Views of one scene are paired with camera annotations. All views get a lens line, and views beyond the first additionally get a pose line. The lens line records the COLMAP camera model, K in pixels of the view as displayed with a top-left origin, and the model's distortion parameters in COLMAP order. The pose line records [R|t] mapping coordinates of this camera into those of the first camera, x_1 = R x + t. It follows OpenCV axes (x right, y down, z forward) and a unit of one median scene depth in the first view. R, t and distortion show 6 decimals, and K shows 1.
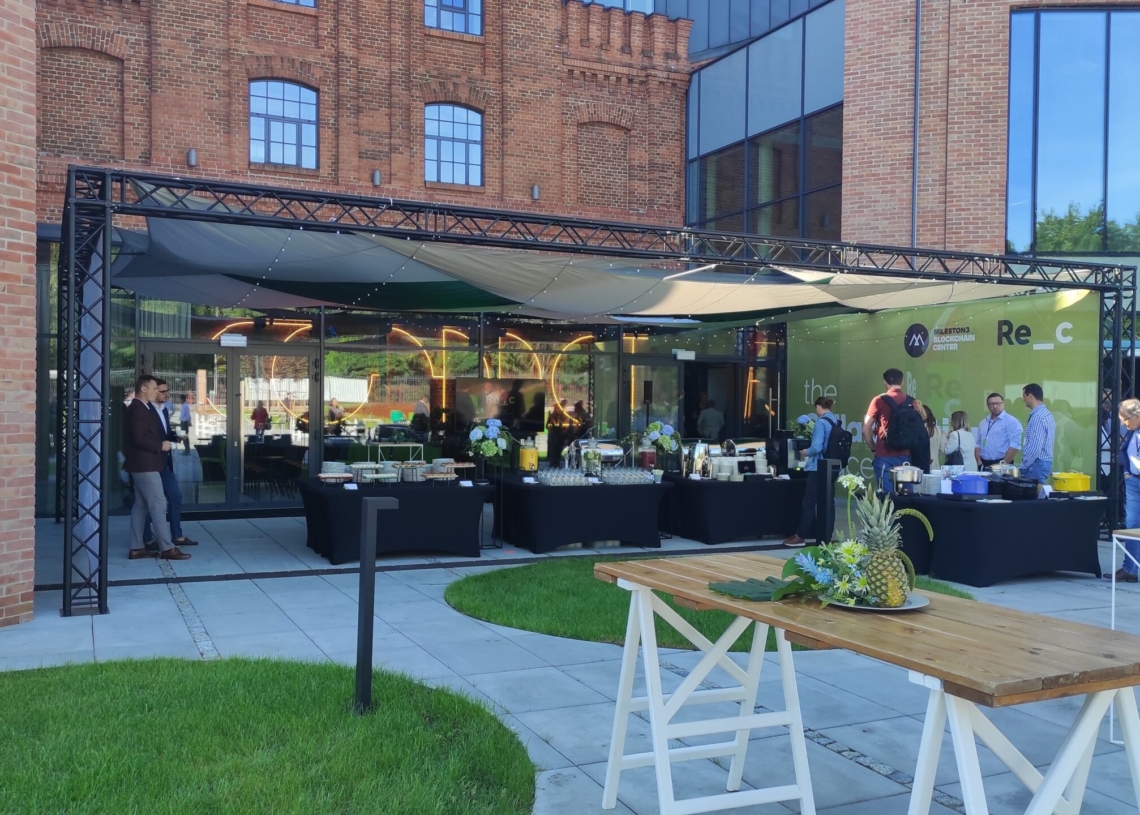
lens RADIAL K [[1054.0, 0, 570.0], [0, 1054.0, 407.5], [0, 0, 1]] dist [0.087547, -0.096902]
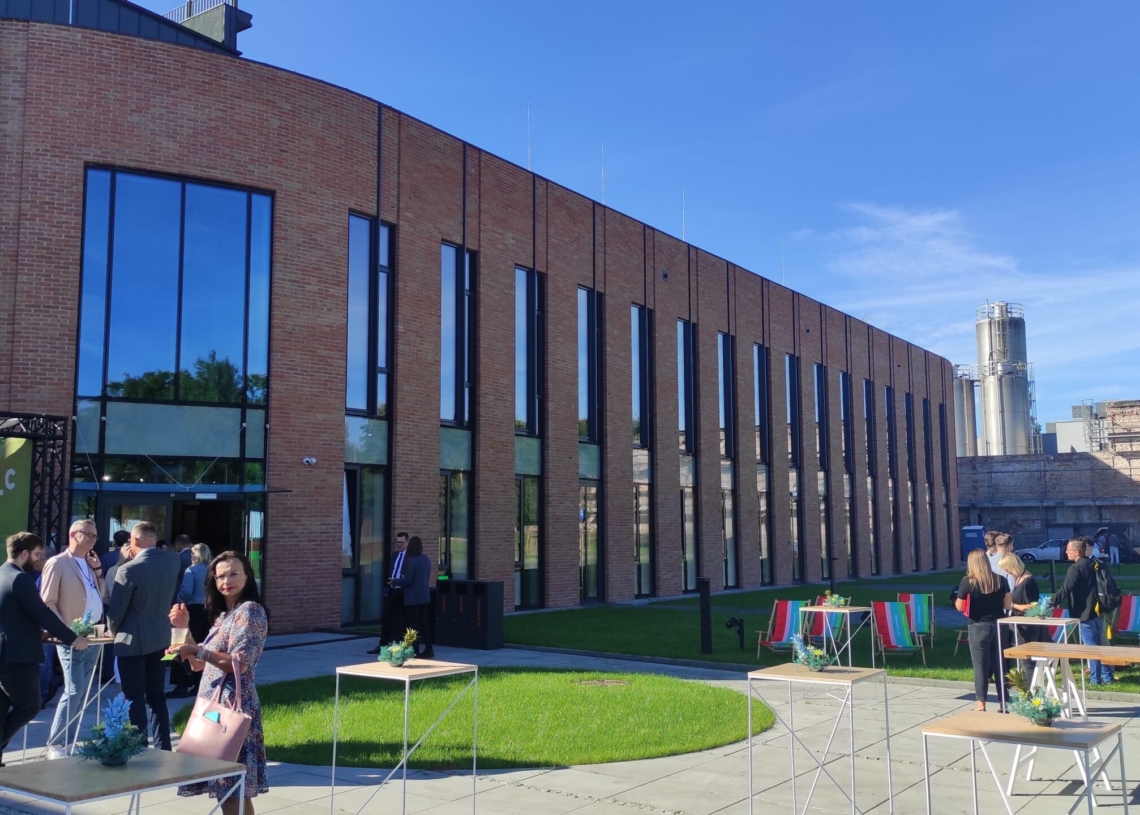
lens RADIAL K [[1054.0, 0, 570.0], [0, 1054.0, 407.5], [0, 0, 1]] dist [0.087547, -0.096902]
pose [[0.869140, 0.044616, 0.492550, 0.316659], [0.015976, 0.992870, -0.118127, -0.007219], [-0.494309, 0.110538, 0.862230, -0.101611]]
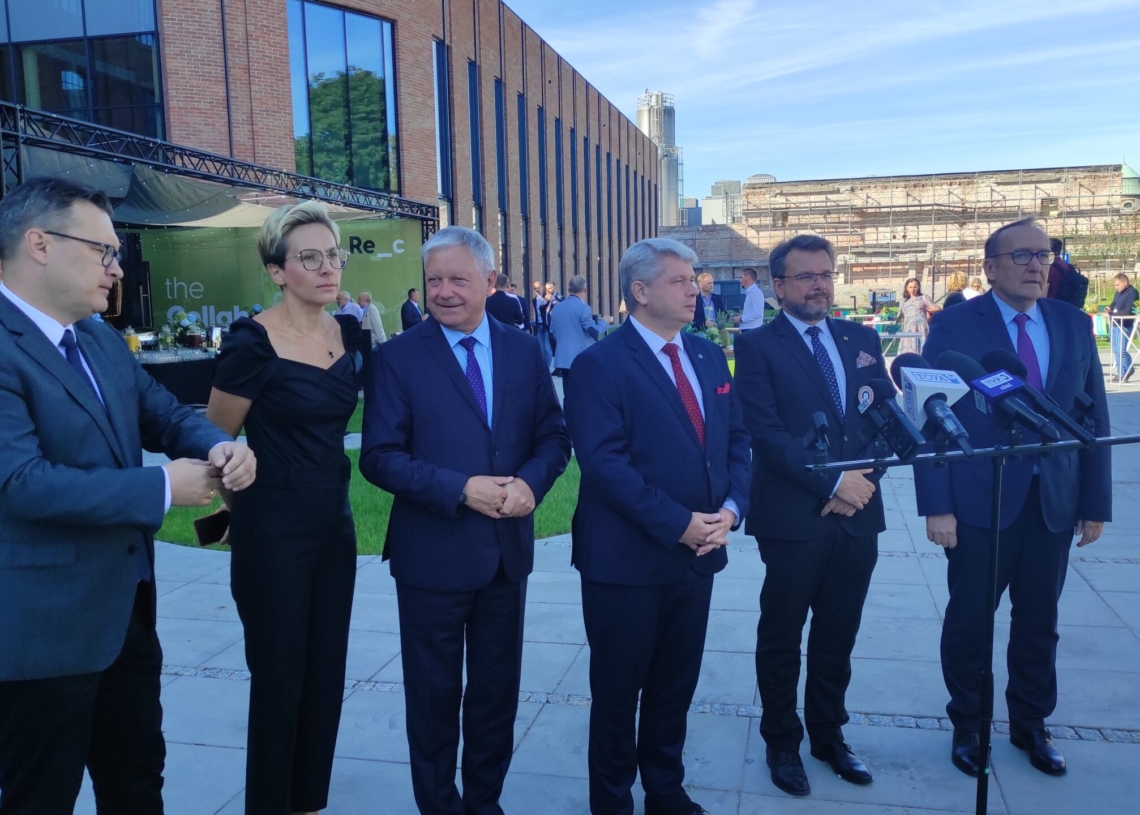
lens RADIAL K [[1054.0, 0, 570.0], [0, 1054.0, 407.5], [0, 0, 1]] dist [0.087547, -0.096902]
pose [[0.616358, -0.106038, 0.780294, -0.456330], [0.031039, 0.993394, 0.110480, 0.000152], [-0.786854, -0.043876, 0.615577, -0.111793]]
